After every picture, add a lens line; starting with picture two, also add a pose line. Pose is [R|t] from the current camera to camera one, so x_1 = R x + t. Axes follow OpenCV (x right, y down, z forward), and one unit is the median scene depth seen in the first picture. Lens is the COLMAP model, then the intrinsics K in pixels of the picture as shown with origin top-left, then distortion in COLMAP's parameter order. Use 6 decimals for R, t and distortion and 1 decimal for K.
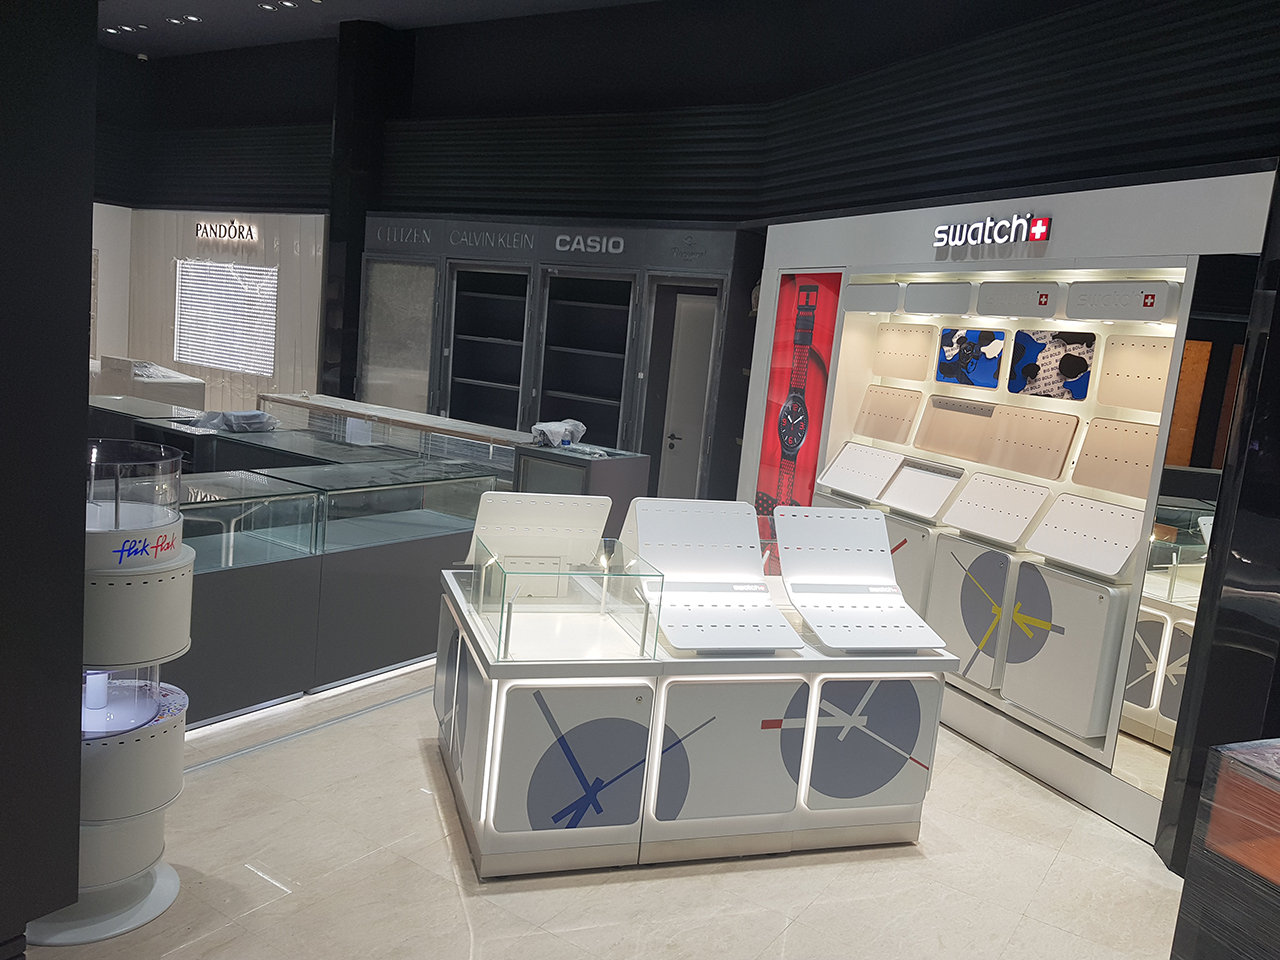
lens RADIAL K [[1020.3, 0, 629.7], [0, 1020.3, 469.2], [0, 0, 1]] dist [0.075443, -0.100949]
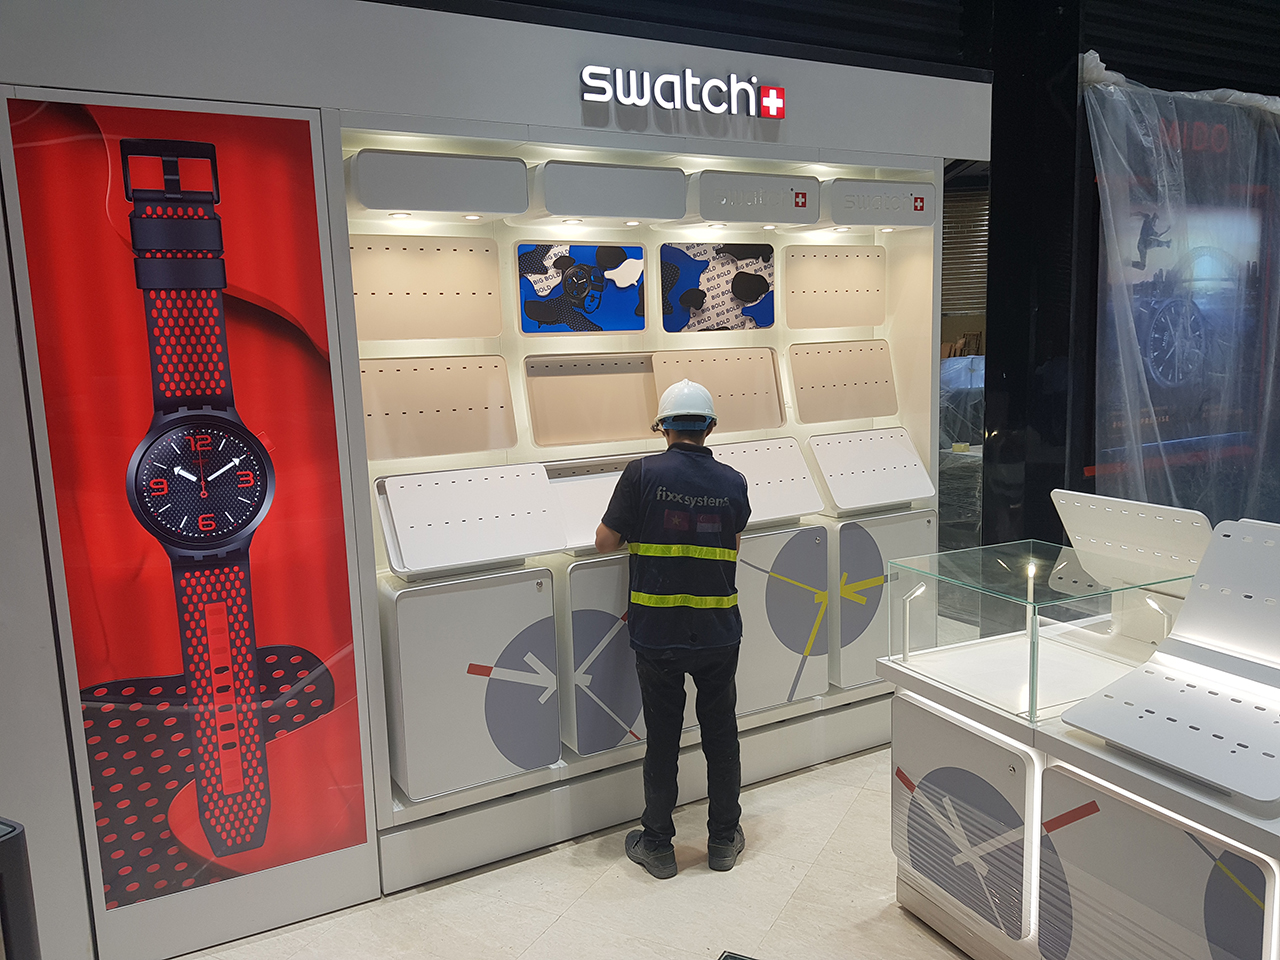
lens RADIAL K [[1020.3, 0, 664.8], [0, 1020.3, 501.2], [0, 0, 1]] dist [0.075443, -0.100949]
pose [[-0.134015, -0.244258, 0.960405, -0.359356], [0.156746, 0.951723, 0.263922, -0.156695], [-0.978504, 0.185909, -0.089259, 1.126434]]
